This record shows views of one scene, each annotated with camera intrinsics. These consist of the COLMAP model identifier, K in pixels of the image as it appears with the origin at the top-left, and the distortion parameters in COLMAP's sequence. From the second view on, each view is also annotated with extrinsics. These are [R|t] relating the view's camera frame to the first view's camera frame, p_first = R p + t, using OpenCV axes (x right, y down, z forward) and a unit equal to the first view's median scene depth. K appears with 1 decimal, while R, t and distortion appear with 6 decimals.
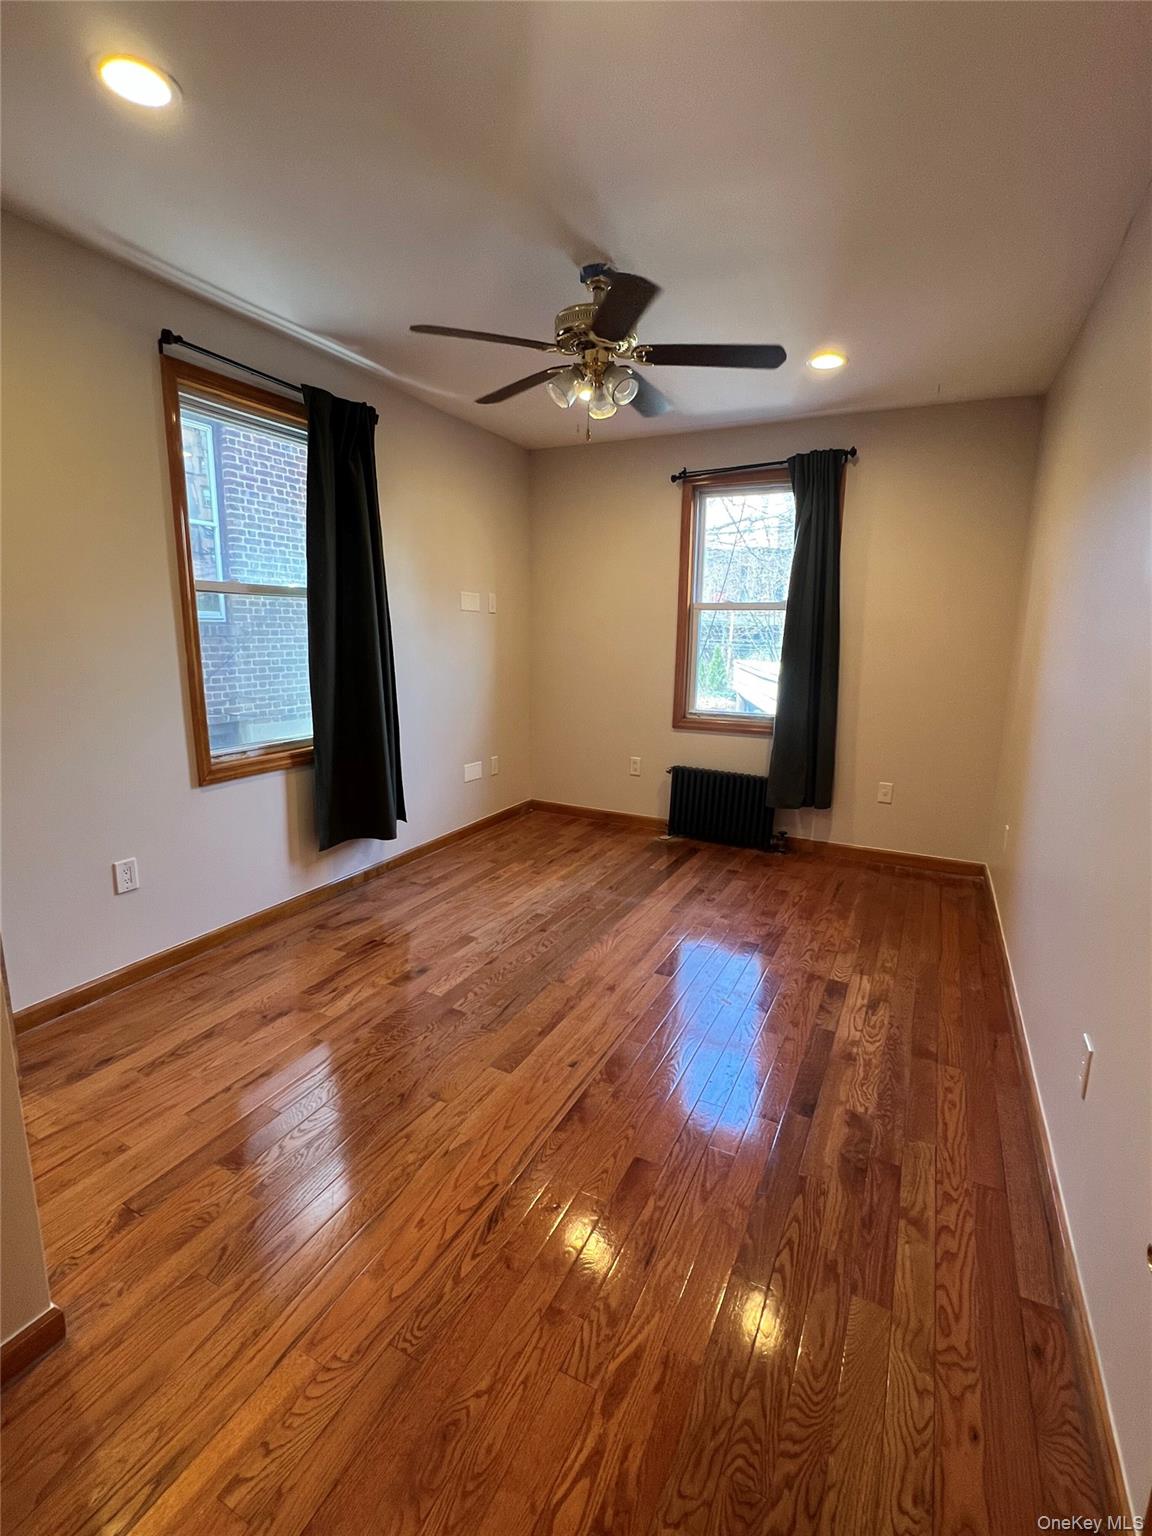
lens RADIAL K [[720.4, 0, 571.0], [0, 720.4, 764.2], [0, 0, 1]] dist [-0.000961, 0.000506]
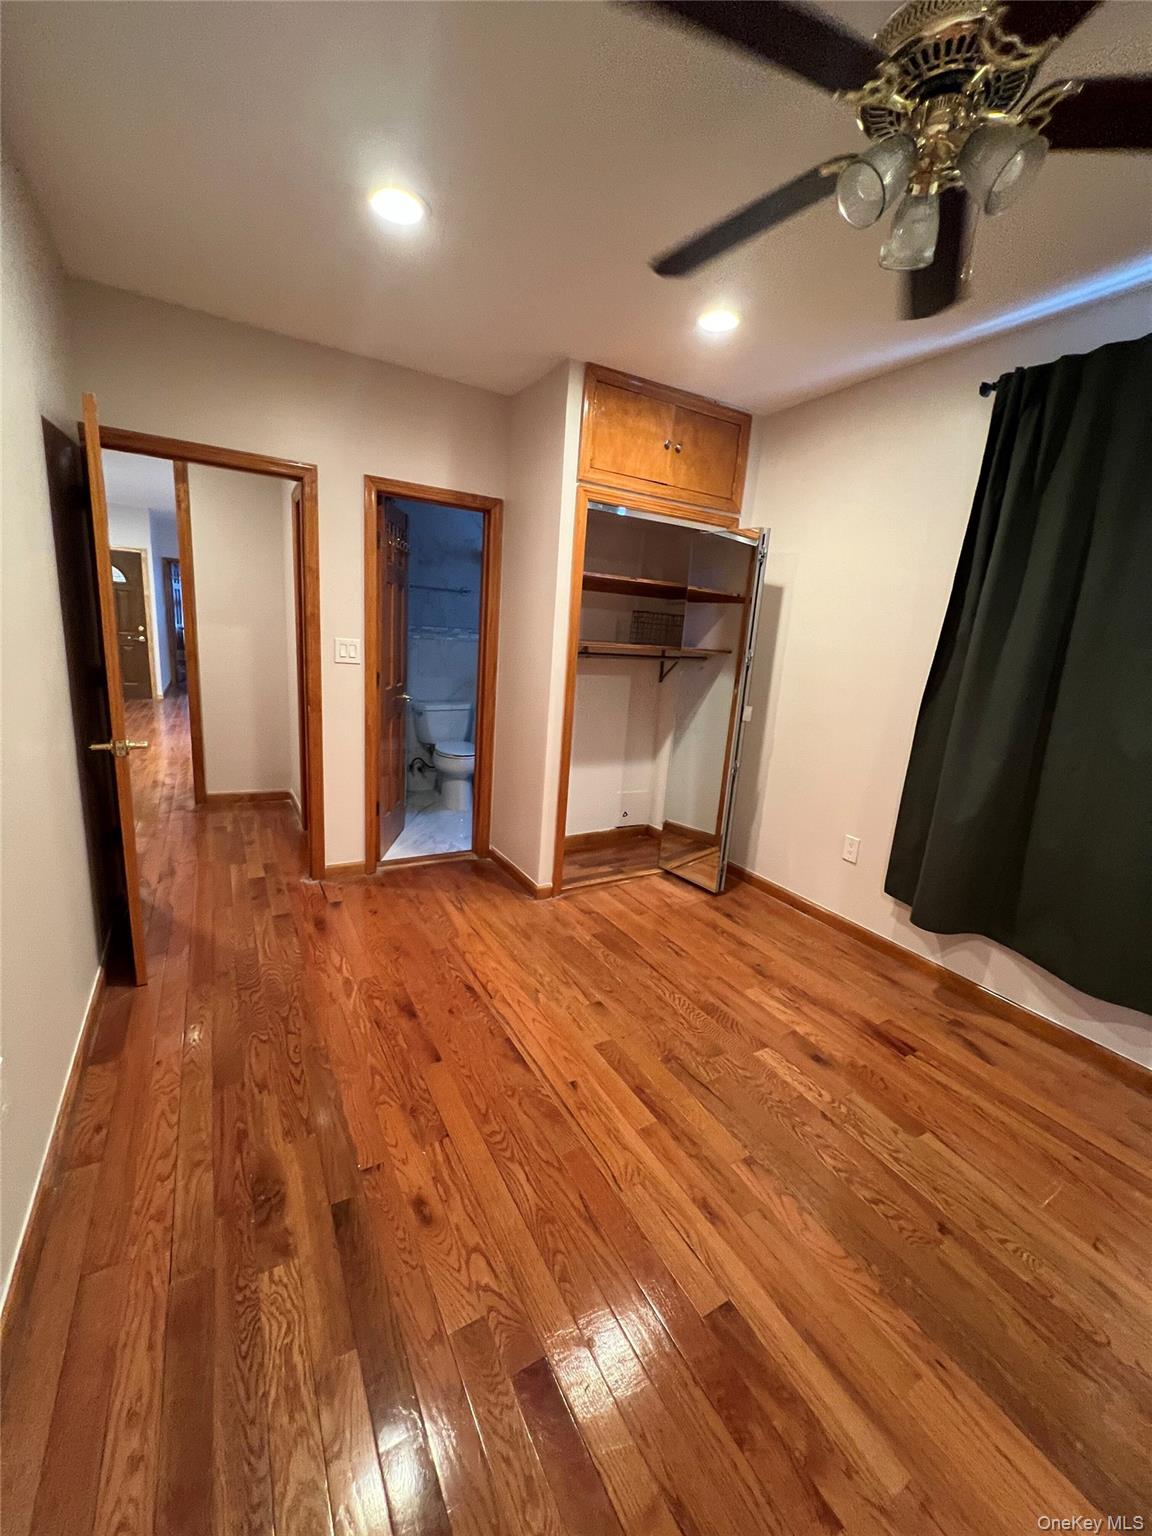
lens RADIAL K [[609.2, 0, 580.8], [0, 609.2, 763.7], [0, 0, 1]] dist [-0.001933, 0.000283]
pose [[-0.537593, 0.129616, -0.833182, 0.527359], [-0.235500, 0.925714, 0.295963, -0.193491], [0.809650, 0.355322, -0.467133, 1.041729]]
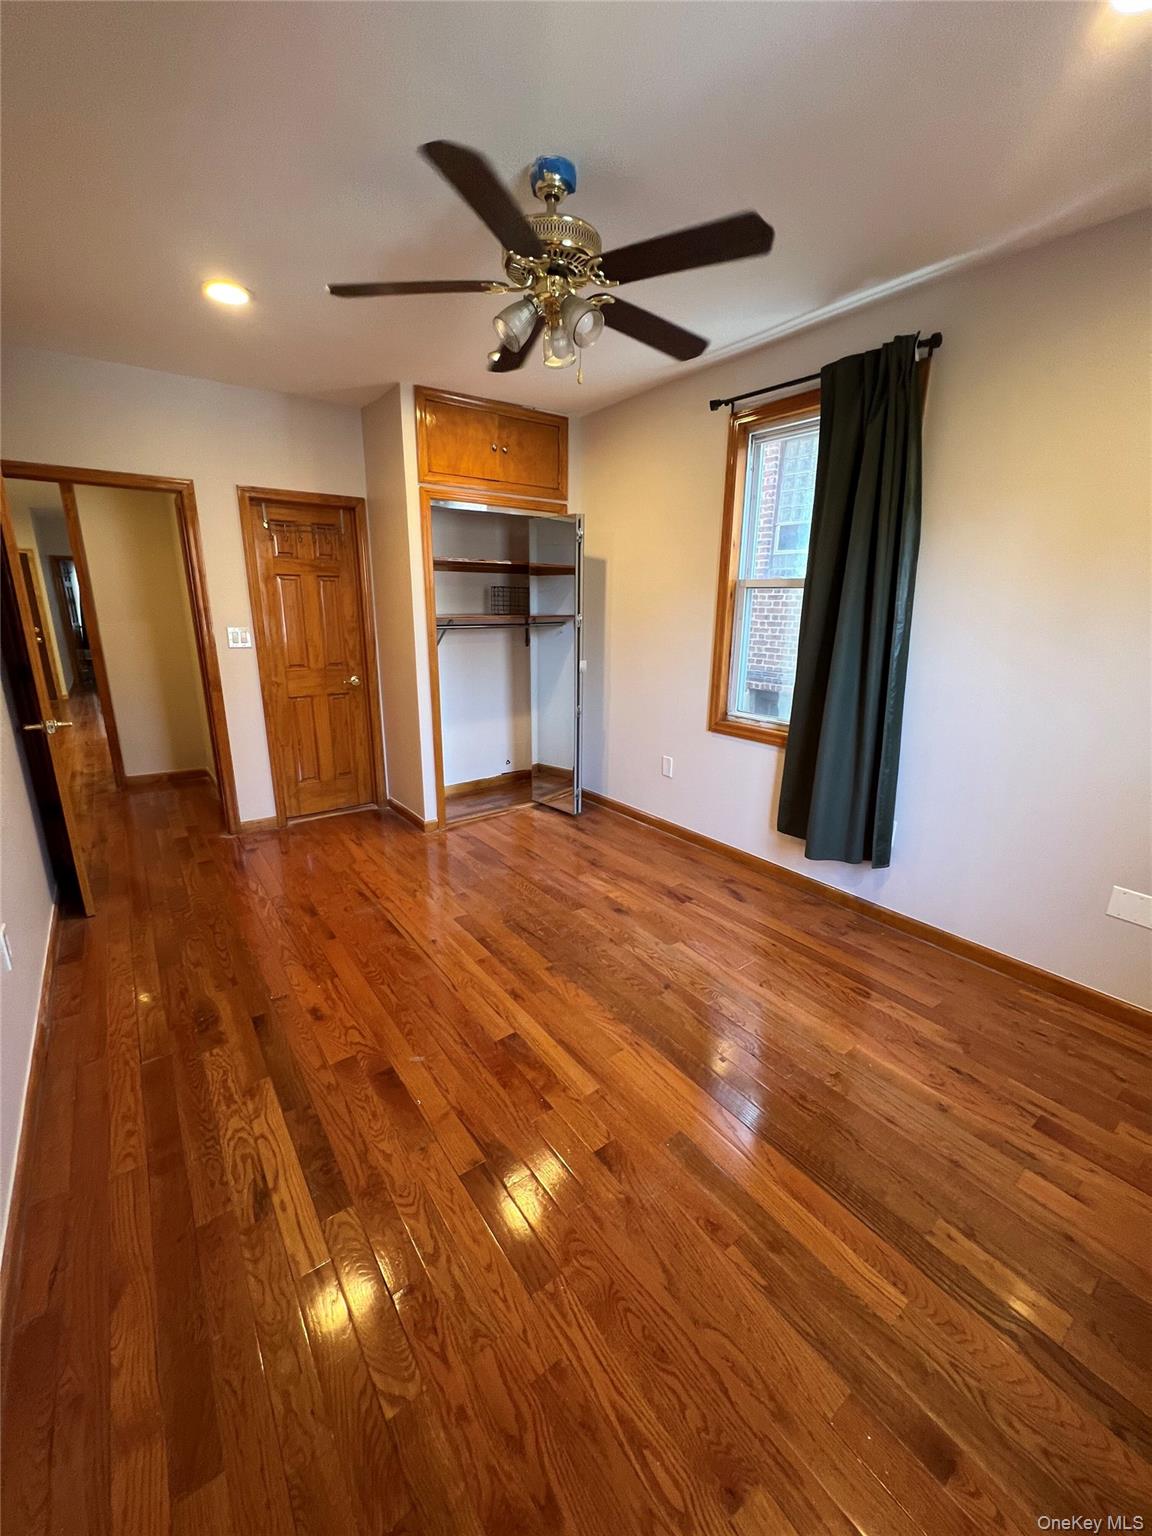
lens RADIAL K [[609.2, 0, 577.1], [0, 609.2, 762.5], [0, 0, 1]] dist [-0.001933, 0.000283]
pose [[-0.444711, 0.210973, -0.870473, 0.674539], [-0.185280, 0.929174, 0.319856, -0.256602], [0.876301, 0.303524, -0.374125, 1.309862]]
